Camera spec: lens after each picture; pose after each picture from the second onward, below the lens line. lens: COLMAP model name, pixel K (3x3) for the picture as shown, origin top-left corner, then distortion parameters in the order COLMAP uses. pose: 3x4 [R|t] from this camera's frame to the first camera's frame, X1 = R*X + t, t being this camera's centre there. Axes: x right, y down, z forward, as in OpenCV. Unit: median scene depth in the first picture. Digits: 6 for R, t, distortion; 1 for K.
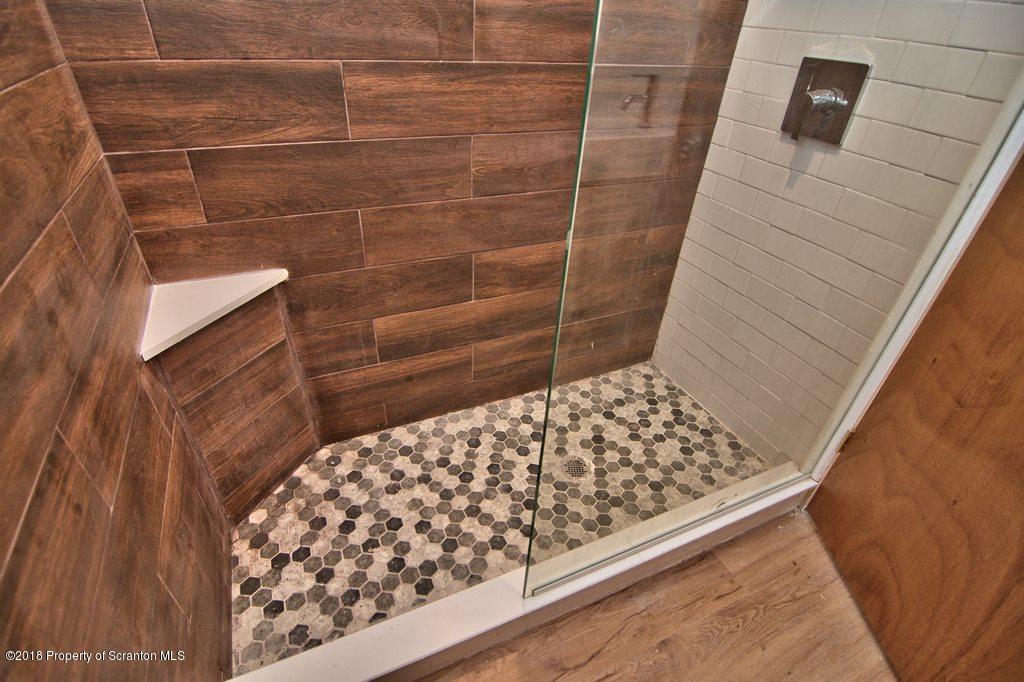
lens RADIAL K [[484.0, 0, 513.8], [0, 484.0, 339.6], [0, 0, 1]] dist [-0.023056, -0.003448]
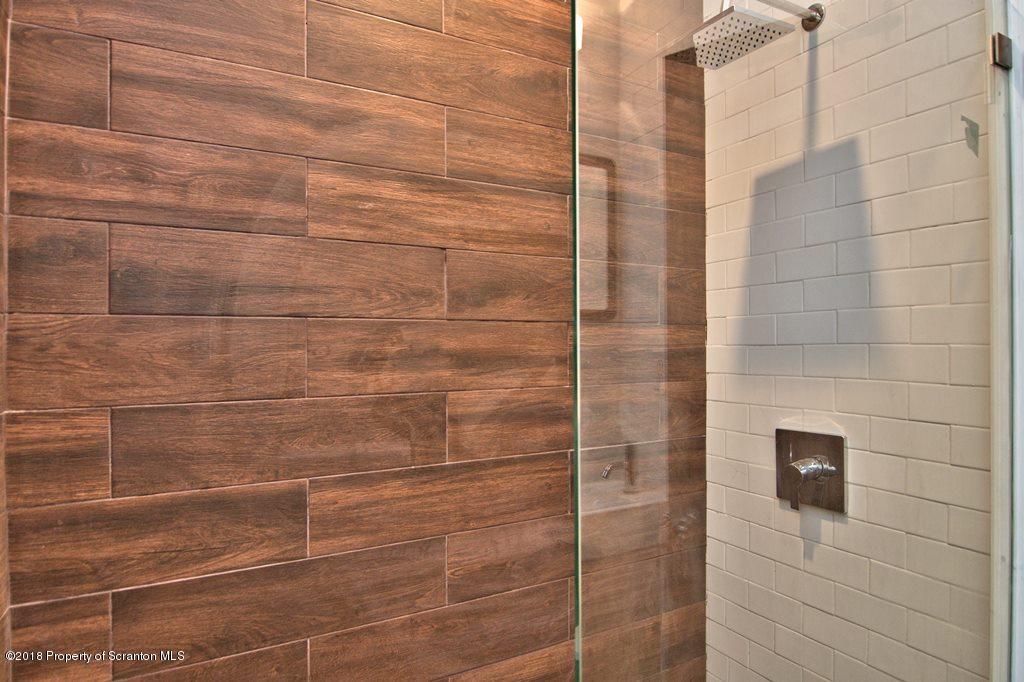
lens RADIAL K [[570.5, 0, 515.0], [0, 570.5, 340.0], [0, 0, 1]] dist [-0.008843, -0.010387]
pose [[0.996066, -0.059884, 0.065312, -0.006781], [0.086565, 0.815044, -0.572896, -0.105835], [-0.018925, 0.576296, 0.817022, -0.082657]]
